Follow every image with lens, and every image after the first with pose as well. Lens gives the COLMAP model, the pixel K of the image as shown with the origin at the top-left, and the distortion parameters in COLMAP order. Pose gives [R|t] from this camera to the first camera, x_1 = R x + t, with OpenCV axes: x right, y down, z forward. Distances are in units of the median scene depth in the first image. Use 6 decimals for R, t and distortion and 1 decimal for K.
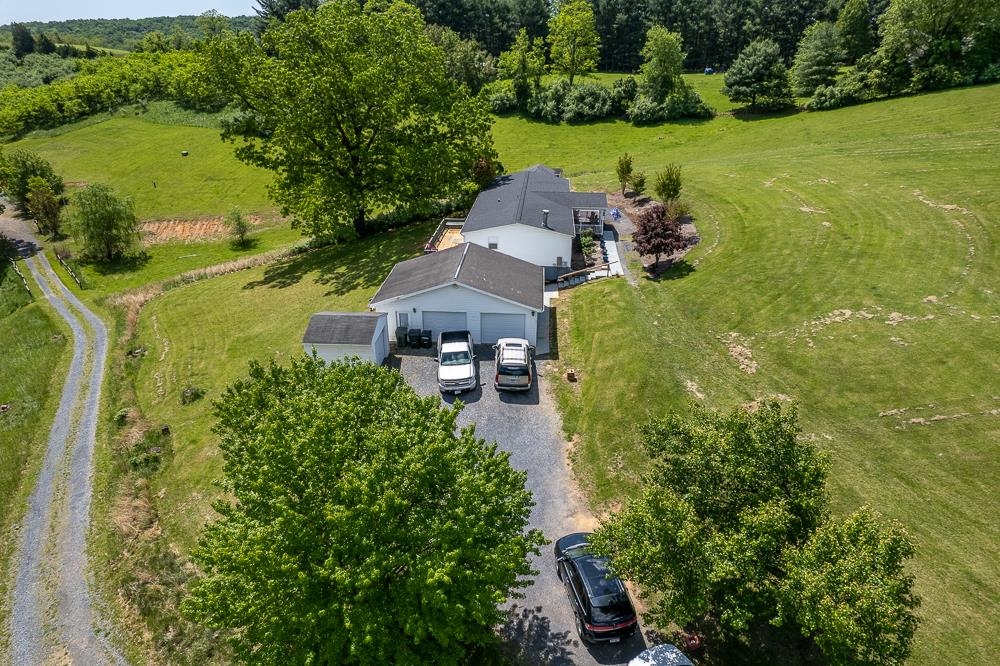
lens RADIAL K [[641.4, 0, 502.6], [0, 641.4, 338.1], [0, 0, 1]] dist [-0.074370, 0.067633]
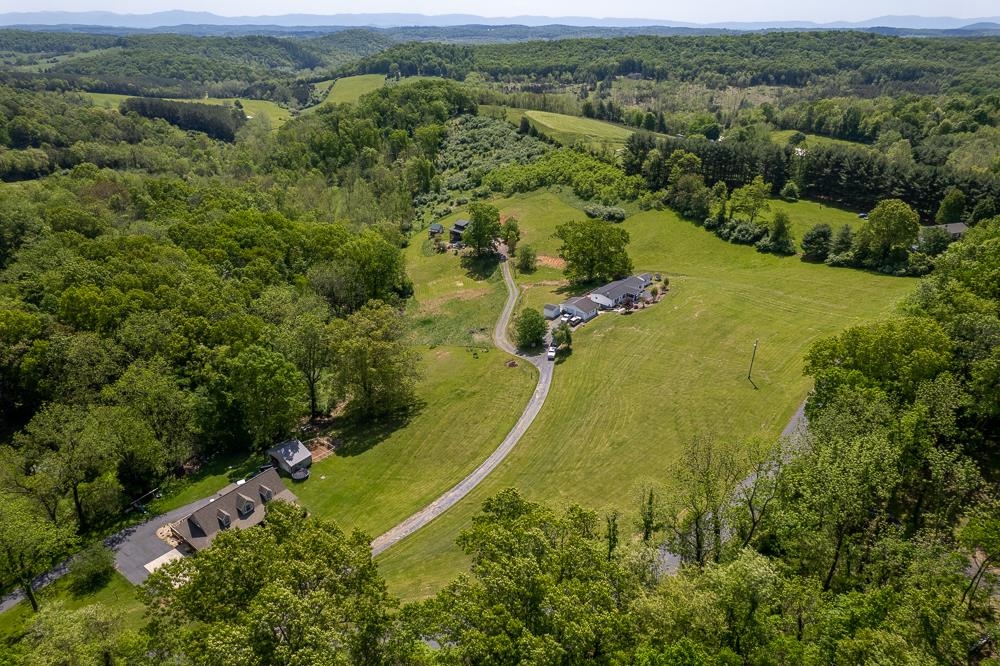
lens RADIAL K [[641.4, 0, 502.6], [0, 641.4, 338.1], [0, 0, 1]] dist [-0.074370, 0.067633]
pose [[0.800727, 0.268117, -0.535676, 0.951045], [-0.254870, 0.961749, 0.100396, -0.079488], [0.542104, 0.056138, 0.838434, -1.500565]]
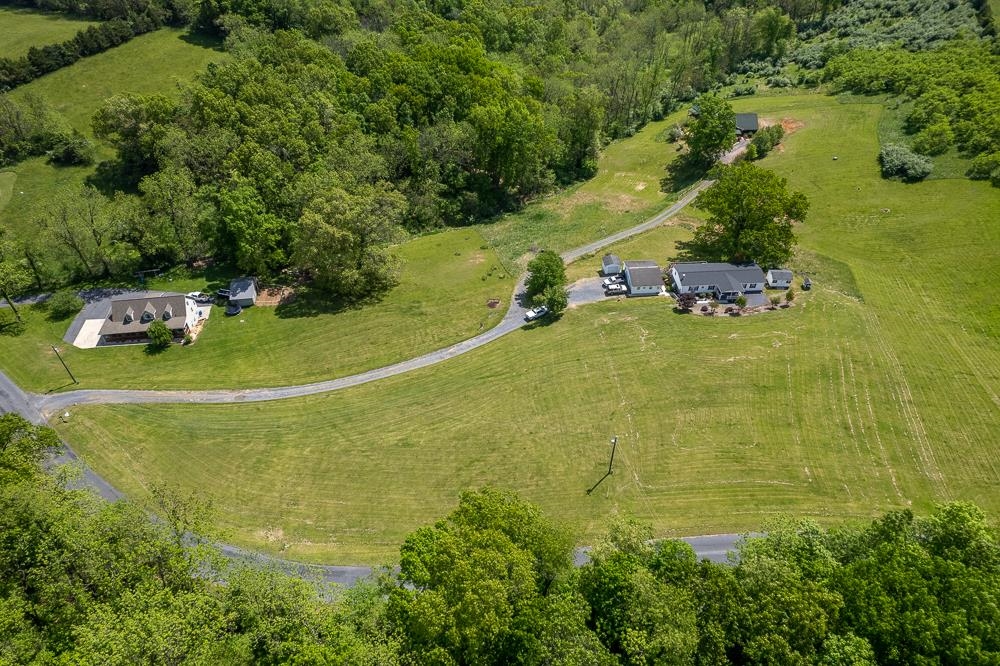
lens RADIAL K [[641.4, 0, 502.6], [0, 641.4, 338.1], [0, 0, 1]] dist [-0.074370, 0.067633]
pose [[0.144263, 0.671413, -0.726907, 1.261484], [-0.418727, 0.707002, 0.569927, -0.721221], [0.896580, 0.222156, 0.383133, -0.500549]]
